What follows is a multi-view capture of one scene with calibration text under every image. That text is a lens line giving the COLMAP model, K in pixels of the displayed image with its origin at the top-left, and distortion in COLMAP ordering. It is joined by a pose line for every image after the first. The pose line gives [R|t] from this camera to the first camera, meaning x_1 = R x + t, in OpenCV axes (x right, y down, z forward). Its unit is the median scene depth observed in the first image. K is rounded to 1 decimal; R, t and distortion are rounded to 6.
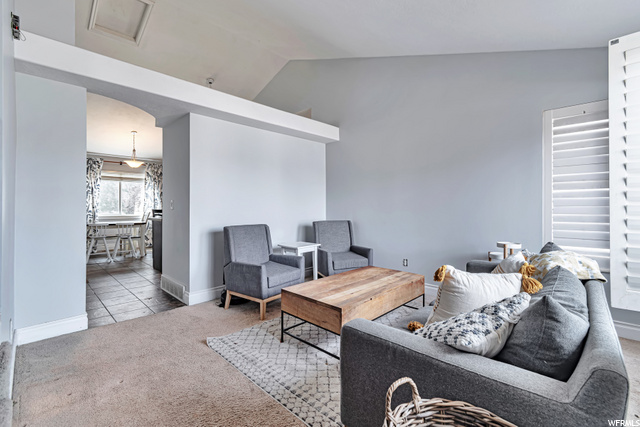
lens RADIAL K [[285.9, 0, 319.2], [0, 285.9, 209.7], [0, 0, 1]] dist [0.000348, 0.000316]
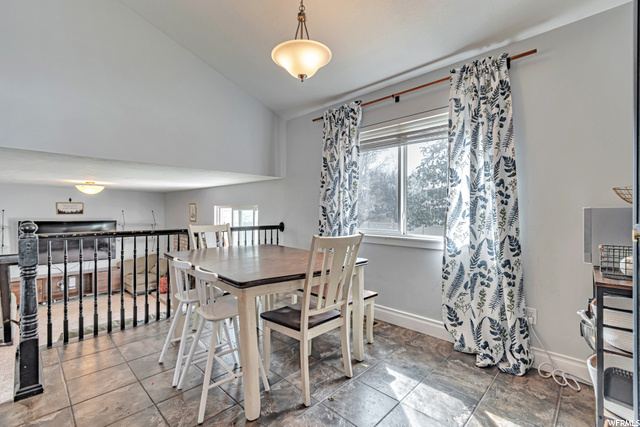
lens RADIAL K [[285.9, 0, 322.2], [0, 285.9, 210.9], [0, 0, 1]] dist [0.000348, 0.000316]
pose [[0.027899, 0.008479, -0.999575, -0.319969], [-0.001717, 0.999963, 0.008434, -0.016656], [0.999609, 0.001481, 0.027913, 0.894846]]
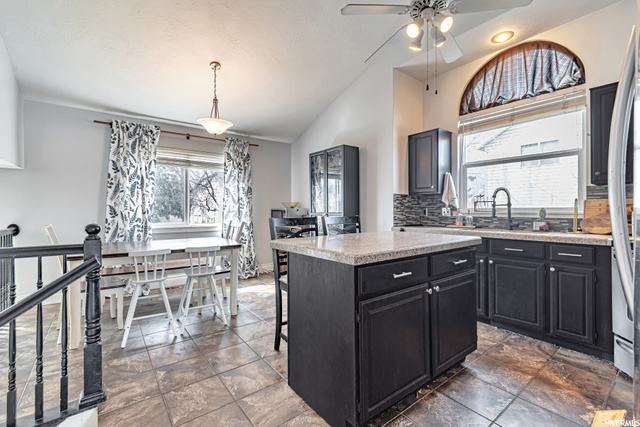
lens RADIAL K [[285.9, 0, 320.5], [0, 285.9, 211.9], [0, 0, 1]] dist [0.000348, 0.000316]
pose [[0.992914, 0.000532, -0.118835, -0.357627], [-0.000796, 0.999997, -0.002176, -0.007928], [0.118834, 0.002255, 0.992912, 0.456669]]
